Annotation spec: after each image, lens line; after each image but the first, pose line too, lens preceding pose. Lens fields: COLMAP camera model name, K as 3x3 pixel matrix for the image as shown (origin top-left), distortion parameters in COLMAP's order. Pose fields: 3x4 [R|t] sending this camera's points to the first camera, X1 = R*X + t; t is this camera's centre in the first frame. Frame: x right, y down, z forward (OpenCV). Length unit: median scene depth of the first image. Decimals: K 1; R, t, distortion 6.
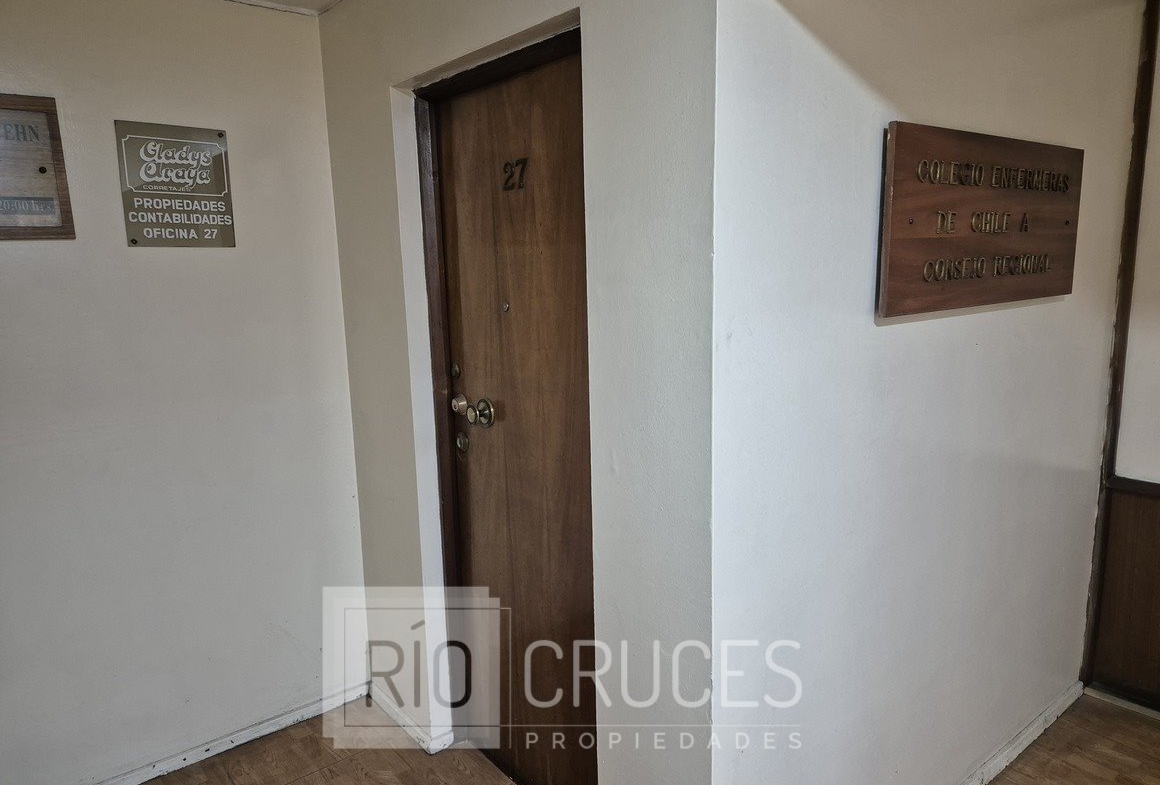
lens RADIAL K [[775.3, 0, 587.7], [0, 775.3, 395.8], [0, 0, 1]] dist [0.090098, -0.076956]
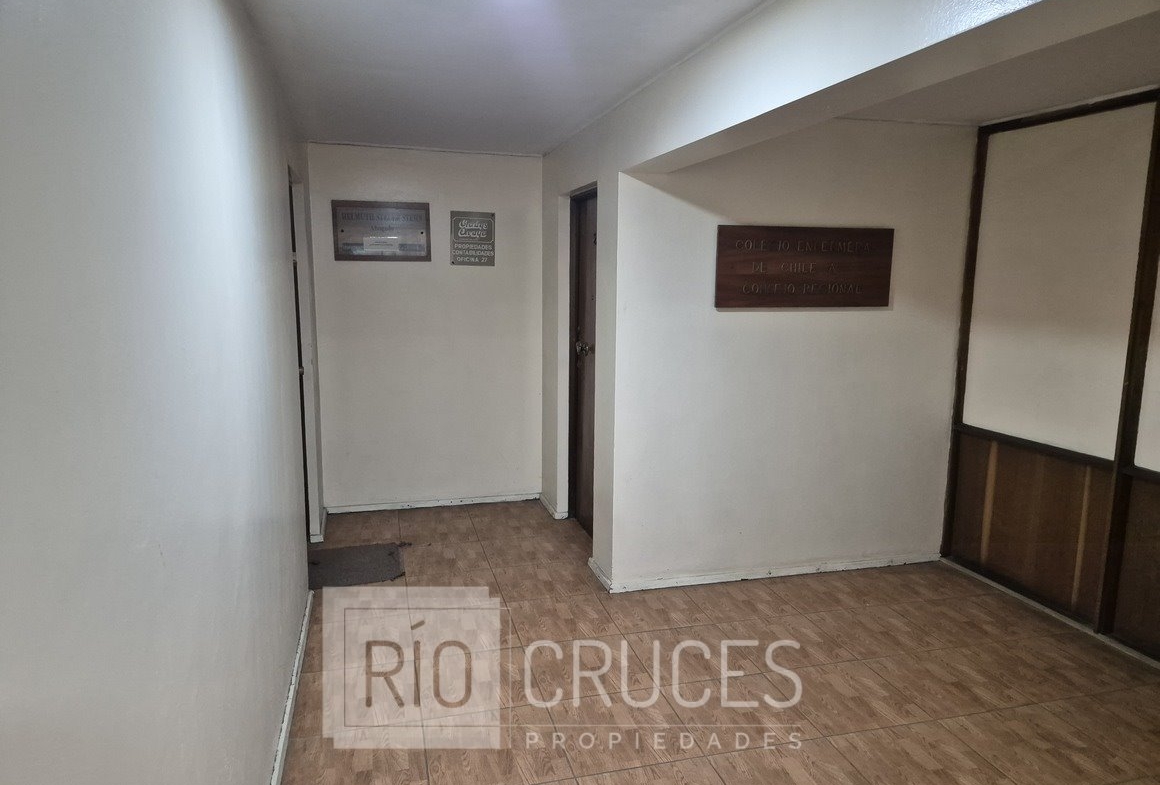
lens RADIAL K [[780.5, 0, 594.4], [0, 780.5, 383.1], [0, 0, 1]] dist [0.082970, -0.069856]
pose [[0.920006, 0.089096, -0.381641, 0.680319], [-0.100512, 0.994885, -0.010040, 0.128712], [0.378795, 0.047596, 0.924256, -0.896830]]
